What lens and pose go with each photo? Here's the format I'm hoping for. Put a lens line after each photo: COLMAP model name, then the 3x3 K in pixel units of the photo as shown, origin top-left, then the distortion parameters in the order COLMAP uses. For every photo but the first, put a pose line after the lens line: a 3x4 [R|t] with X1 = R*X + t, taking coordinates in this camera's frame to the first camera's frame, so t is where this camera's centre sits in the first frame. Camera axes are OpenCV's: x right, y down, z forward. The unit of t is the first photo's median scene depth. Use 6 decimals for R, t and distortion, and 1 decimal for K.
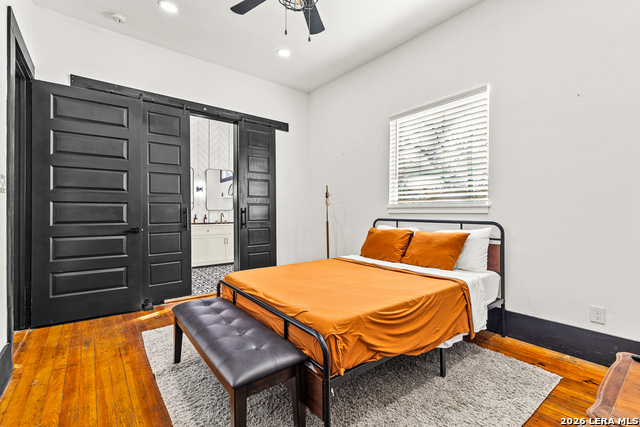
lens RADIAL K [[289.8, 0, 323.6], [0, 289.8, 208.2], [0, 0, 1]] dist [0.002103, 0.000176]
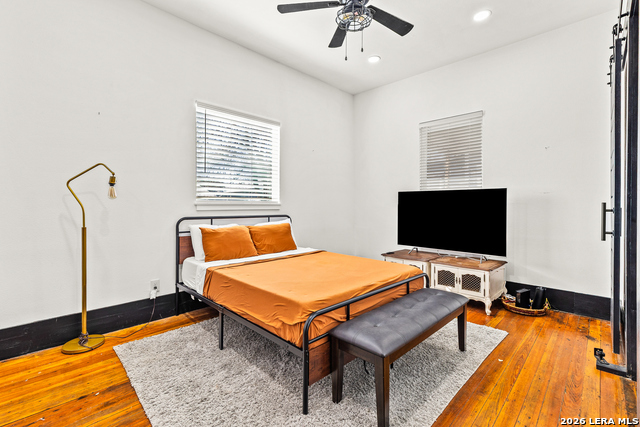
lens RADIAL K [[289.8, 0, 323.6], [0, 289.8, 208.2], [0, 0, 1]] dist [0.002103, 0.000176]
pose [[-0.122631, -0.004813, 0.992441, -0.928448], [-0.007376, 0.999965, 0.003938, 0.005151], [-0.992425, -0.006837, -0.122662, 0.974323]]
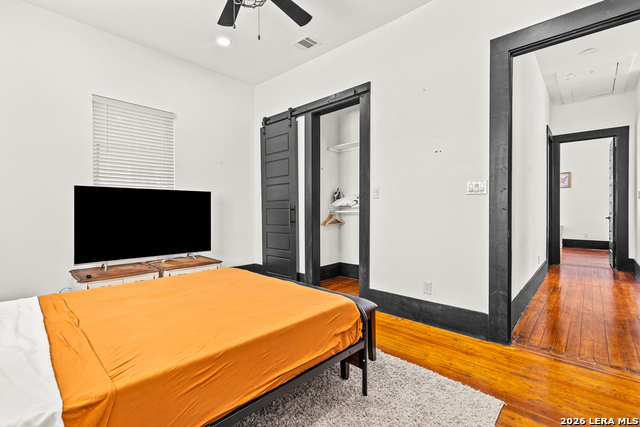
lens RADIAL K [[288.0, 0, 323.1], [0, 288.0, 211.8], [0, 0, 1]] dist [0.003640, 0.000194]
pose [[-0.988784, 0.004493, -0.149286, -0.151508], [0.003804, 0.999981, 0.004905, 0.014703], [0.149306, 0.004282, -0.988782, 1.553310]]
